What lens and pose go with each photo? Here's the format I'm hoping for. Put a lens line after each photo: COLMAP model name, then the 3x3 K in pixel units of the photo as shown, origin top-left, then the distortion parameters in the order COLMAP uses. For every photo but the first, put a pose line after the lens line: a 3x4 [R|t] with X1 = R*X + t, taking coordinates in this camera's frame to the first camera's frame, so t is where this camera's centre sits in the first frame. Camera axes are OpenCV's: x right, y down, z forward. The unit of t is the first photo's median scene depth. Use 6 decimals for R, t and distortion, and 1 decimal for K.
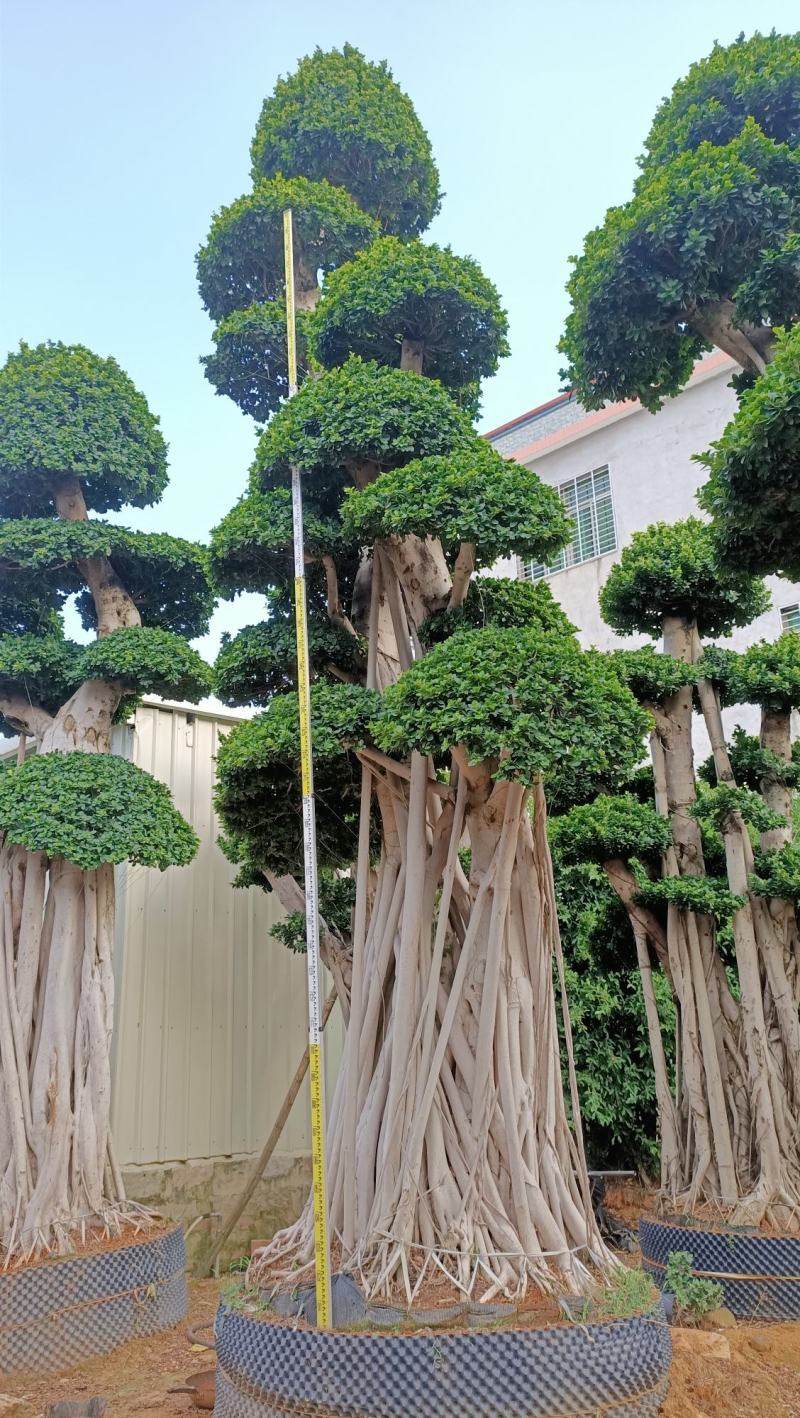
lens RADIAL K [[1066.9, 0, 399.8], [0, 1066.9, 708.6], [0, 0, 1]] dist [0.061216, -0.056671]
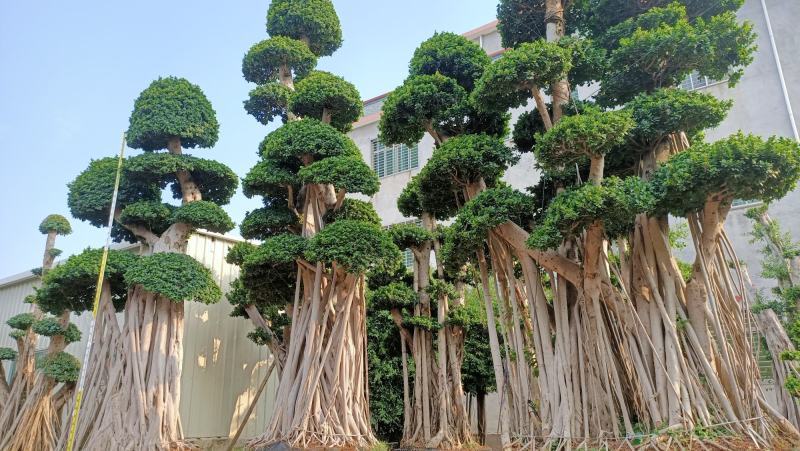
lens RADIAL K [[601.9, 0, 393.1], [0, 601.9, 217.6], [0, 0, 1]] dist [0.061216, -0.056671]
pose [[0.987539, 0.066434, 0.142664, -0.019860], [-0.062268, 0.997498, -0.033474, -0.025259], [-0.144531, 0.024173, 0.989205, -0.436505]]
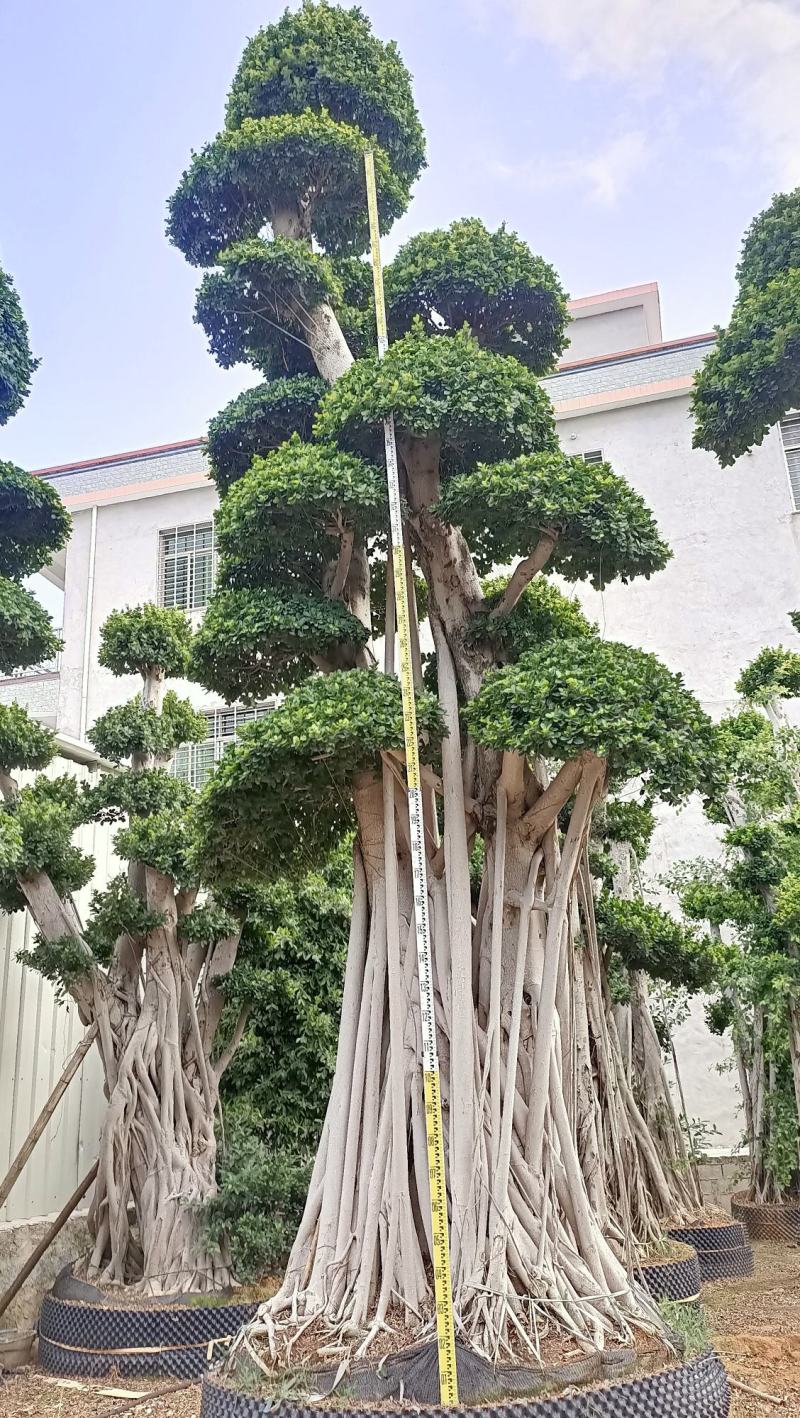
lens RADIAL K [[1066.9, 0, 408.1], [0, 1066.9, 710.4], [0, 0, 1]] dist [0.061216, -0.056671]
pose [[0.877105, 0.150340, 0.456163, -0.364665], [-0.125200, 0.988480, -0.085045, 0.068259], [-0.463694, 0.017482, 0.885823, 0.157529]]
